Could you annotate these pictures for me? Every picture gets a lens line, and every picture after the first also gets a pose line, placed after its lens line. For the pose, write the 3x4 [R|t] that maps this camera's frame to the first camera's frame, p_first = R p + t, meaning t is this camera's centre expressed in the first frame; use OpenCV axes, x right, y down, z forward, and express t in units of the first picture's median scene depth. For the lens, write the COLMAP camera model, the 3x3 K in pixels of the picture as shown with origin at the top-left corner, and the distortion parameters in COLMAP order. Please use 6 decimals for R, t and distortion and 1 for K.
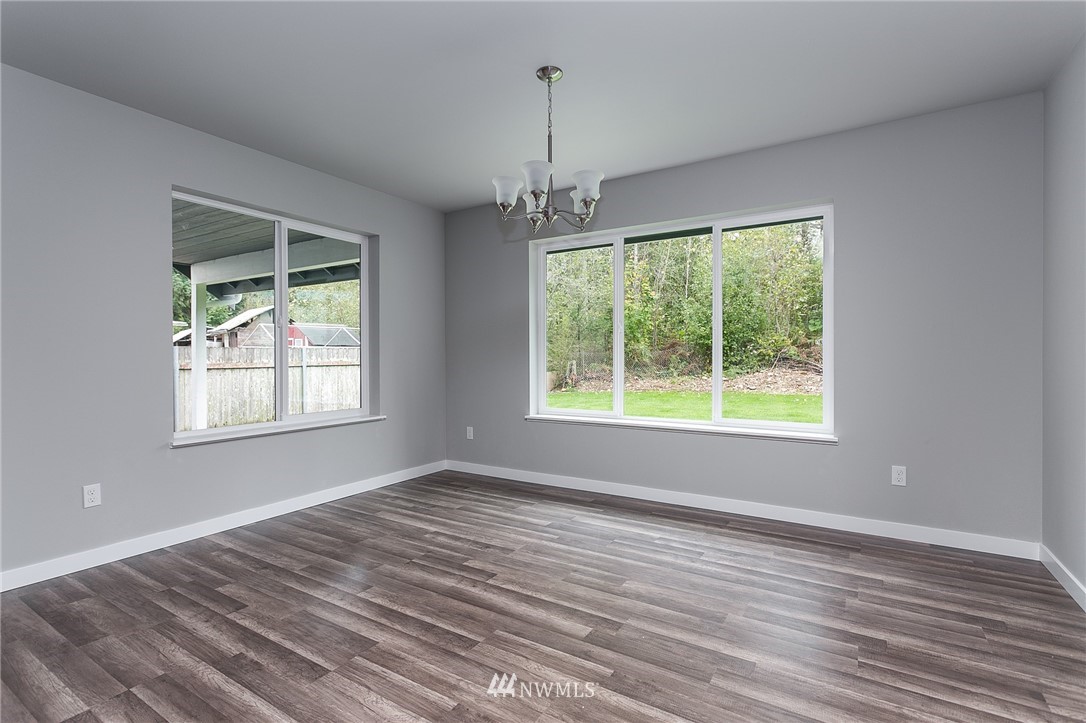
lens RADIAL K [[511.4, 0, 543.0], [0, 511.4, 361.5], [0, 0, 1]] dist [0.001881, 0.000380]
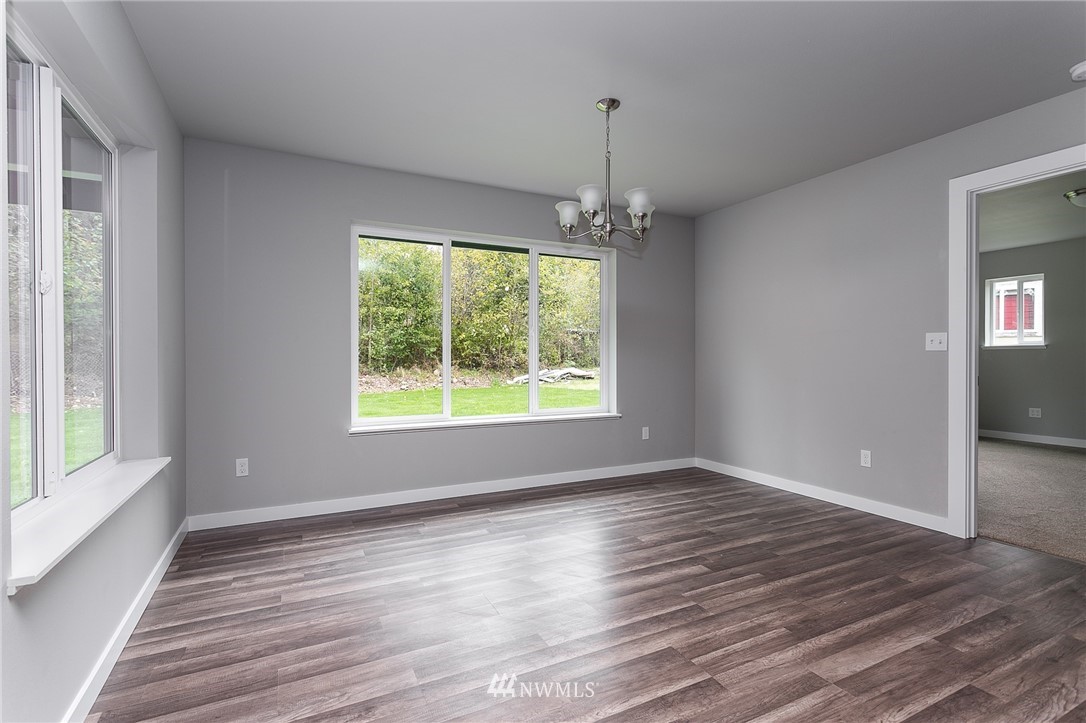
lens RADIAL K [[511.4, 0, 543.0], [0, 511.4, 361.5], [0, 0, 1]] dist [0.001881, 0.000380]
pose [[0.514261, -0.001097, 0.857633, -0.756008], [0.008487, 0.999957, -0.003810, 0.002816], [-0.857592, 0.009238, 0.514248, 0.411605]]
